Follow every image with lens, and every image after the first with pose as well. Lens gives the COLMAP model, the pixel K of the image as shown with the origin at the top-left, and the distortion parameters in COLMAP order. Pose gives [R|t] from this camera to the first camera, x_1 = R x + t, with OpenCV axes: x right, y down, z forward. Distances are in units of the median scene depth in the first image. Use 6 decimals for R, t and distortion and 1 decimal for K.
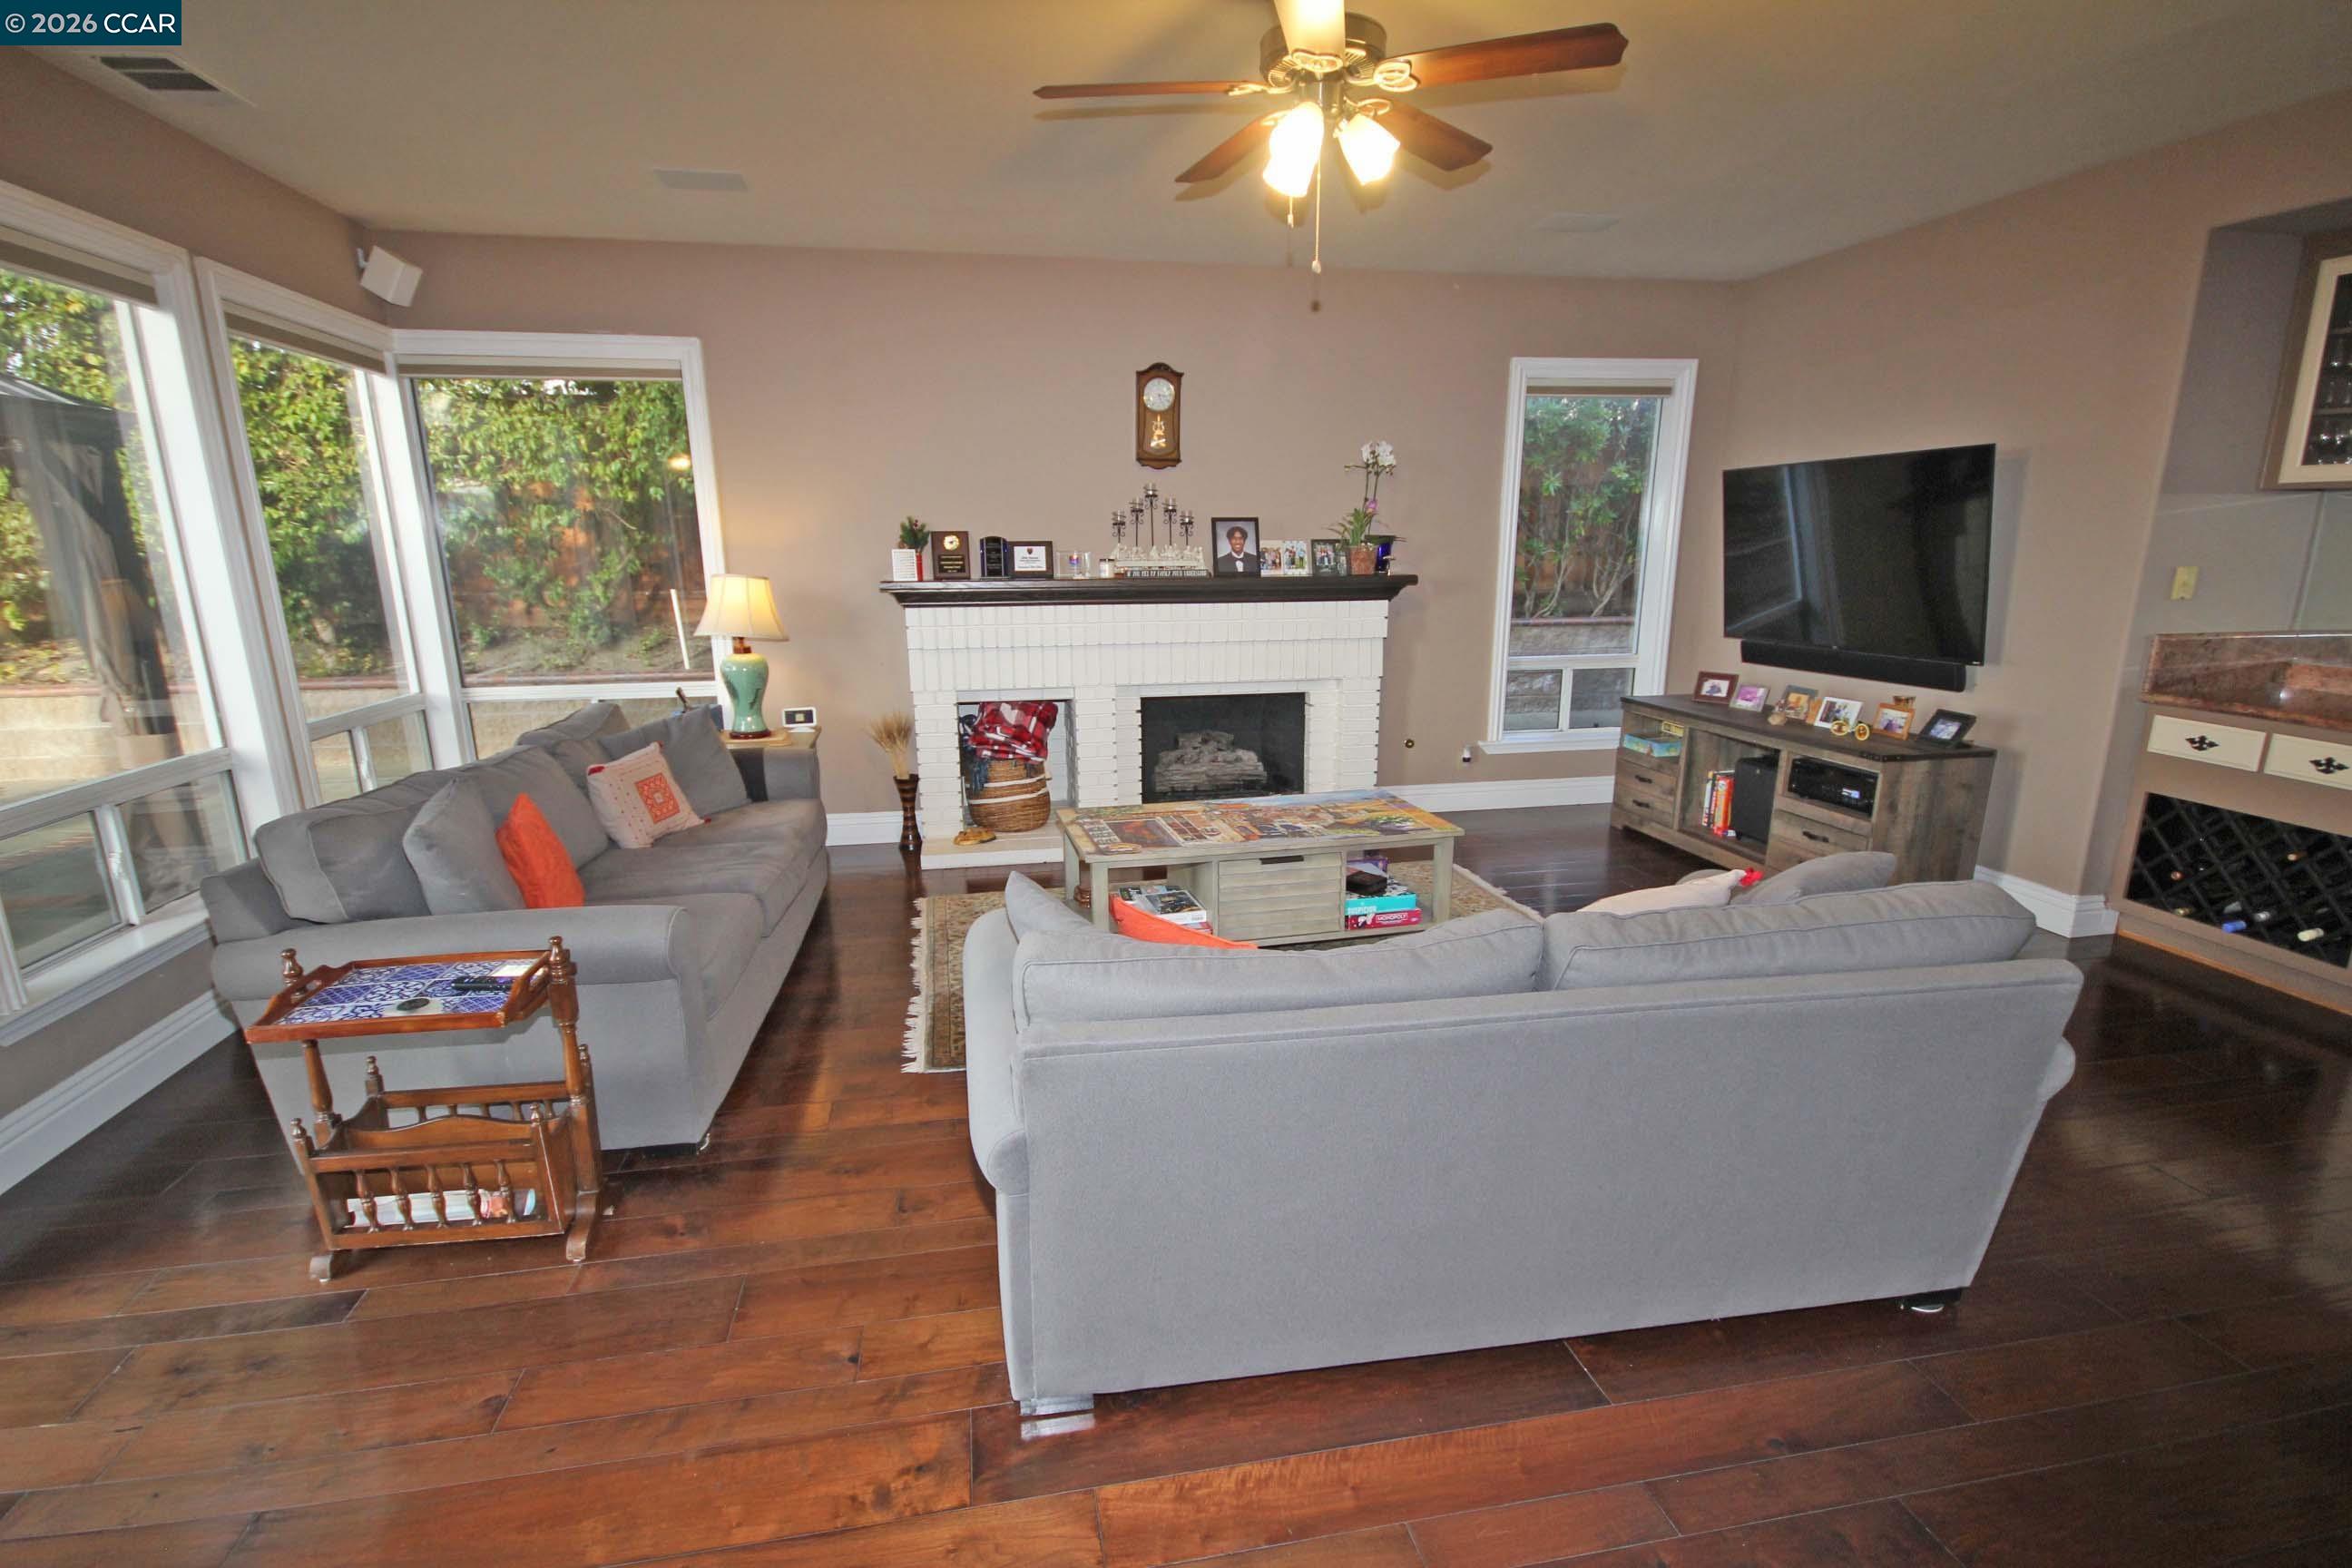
lens RADIAL K [[1082.2, 0, 1166.5], [0, 1082.2, 786.6], [0, 0, 1]] dist [0.005211, -0.002896]
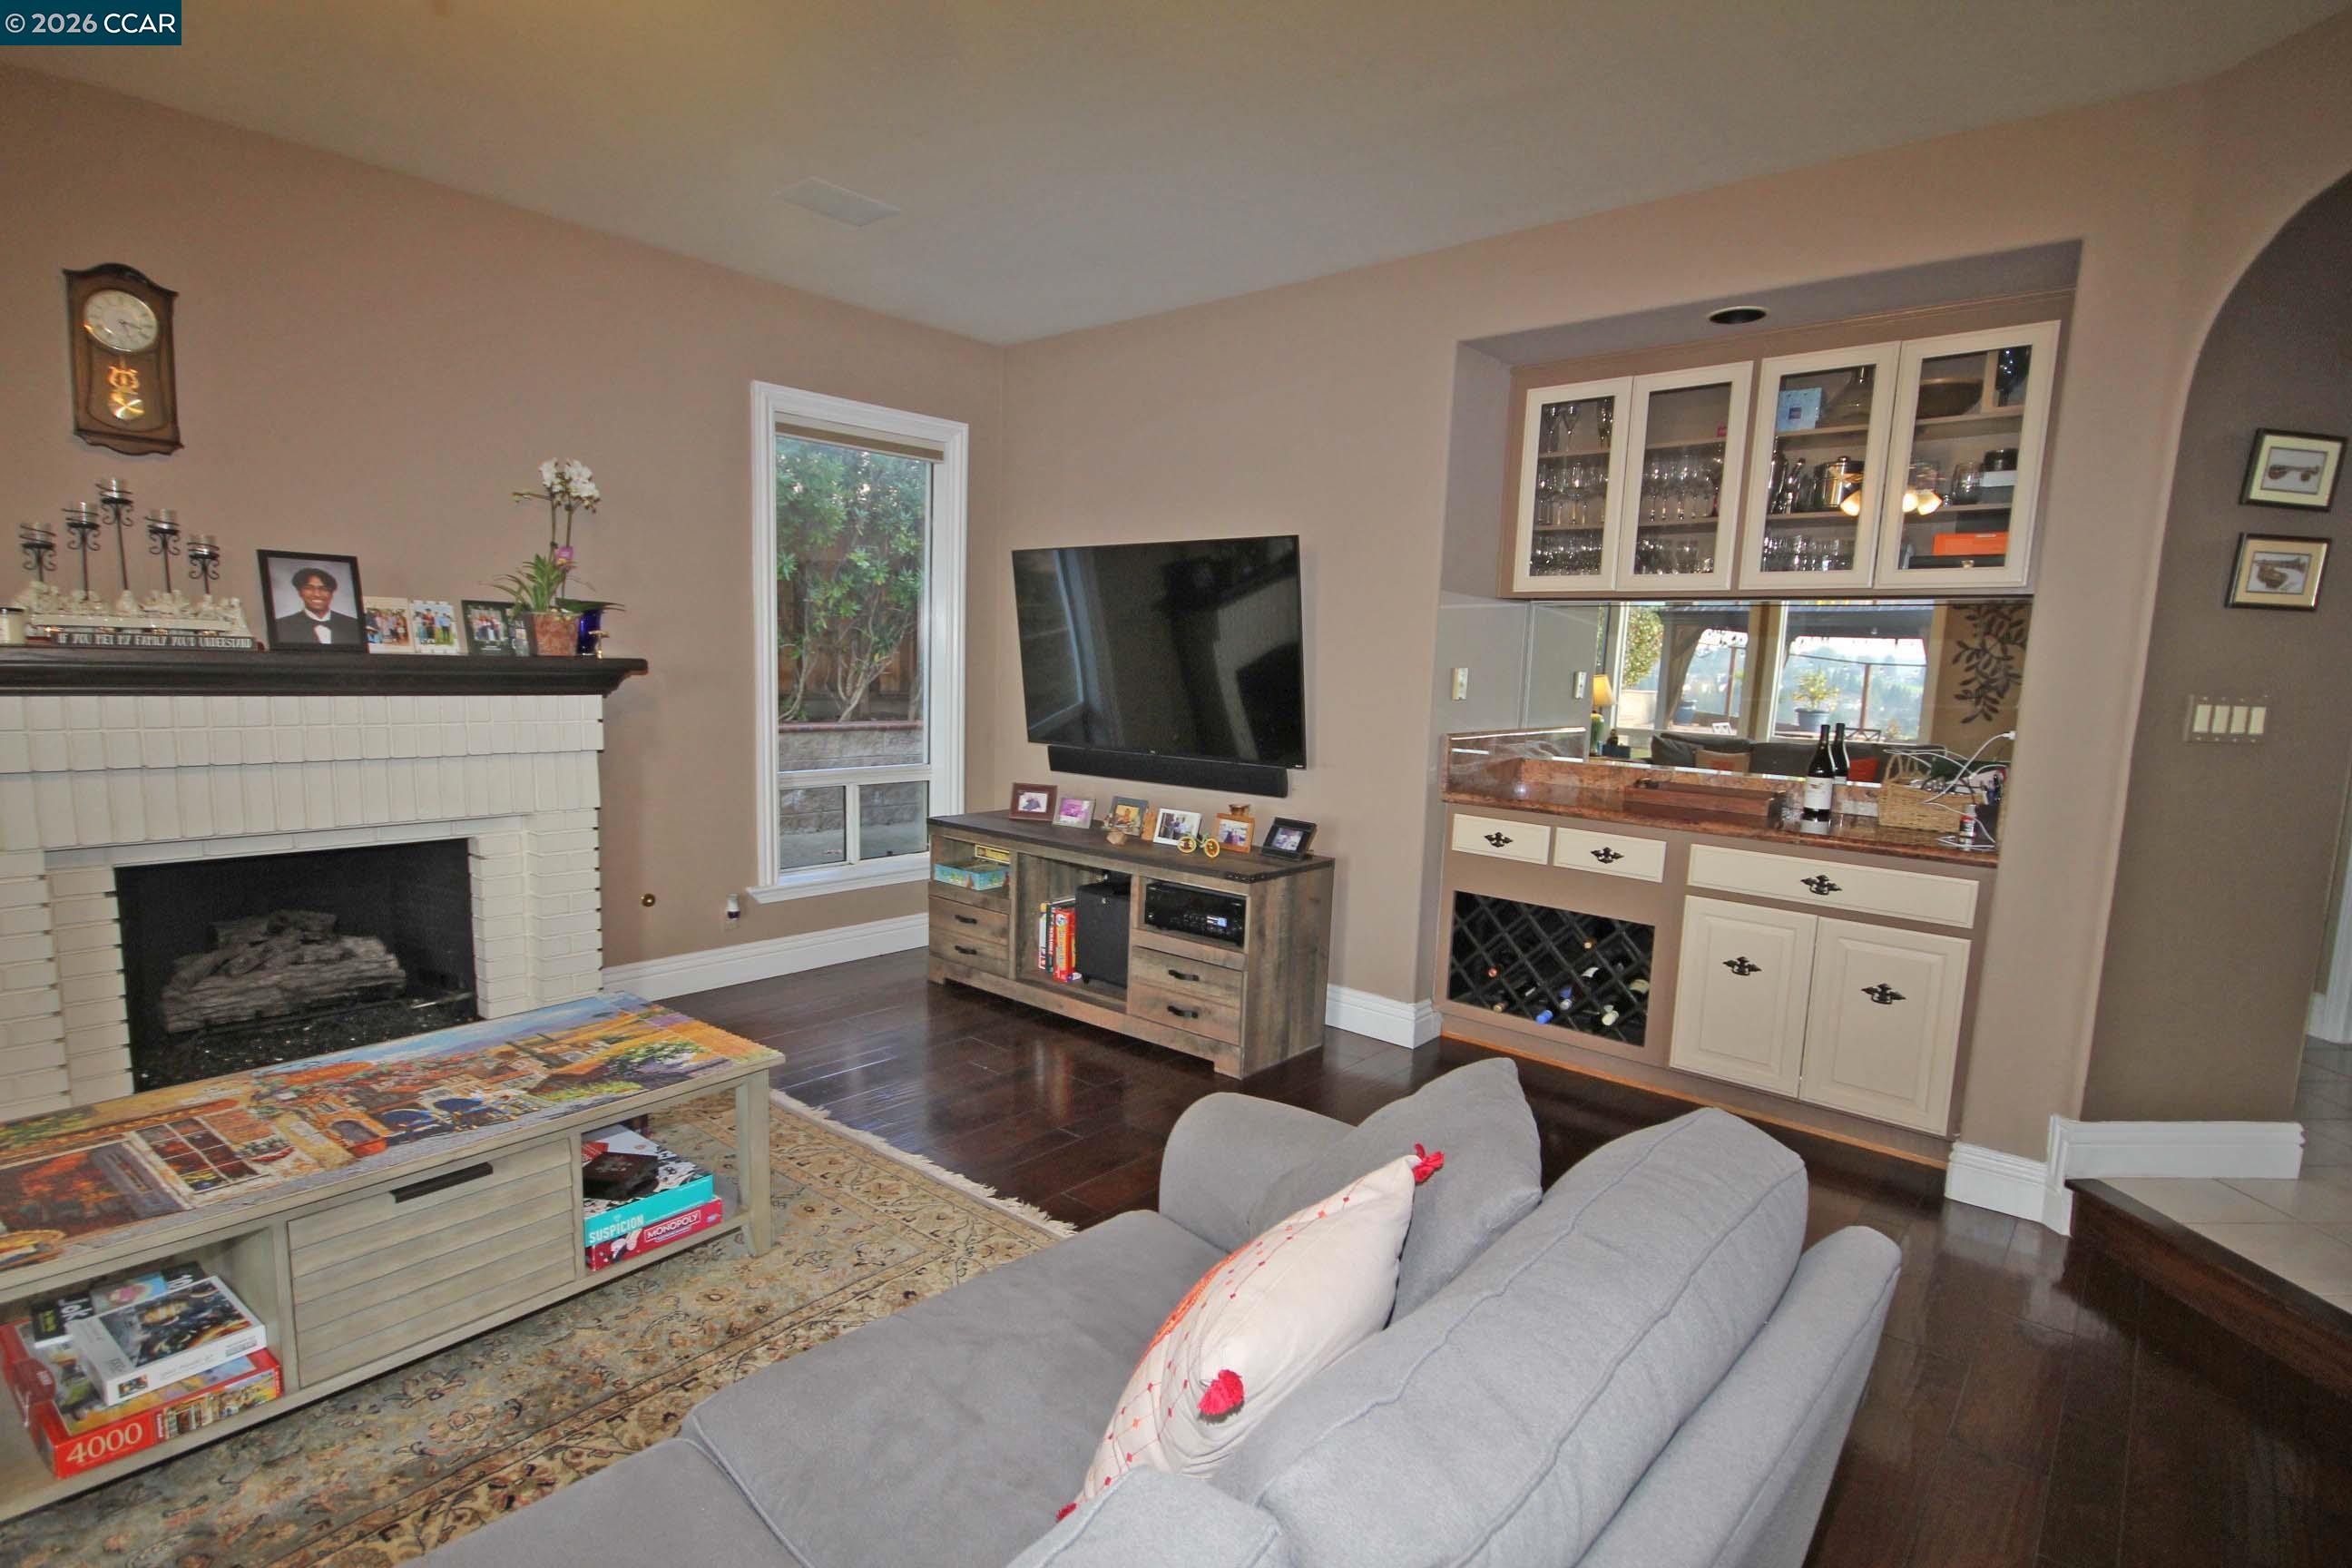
lens RADIAL K [[1182.3, 0, 1186.0], [0, 1182.3, 811.1], [0, 0, 1]] dist [0.009962, -0.002891]
pose [[0.780392, -0.050200, 0.623273, 0.026400], [0.100705, 0.993850, -0.046044, -0.031183], [-0.617128, 0.098699, 0.780648, 0.217913]]
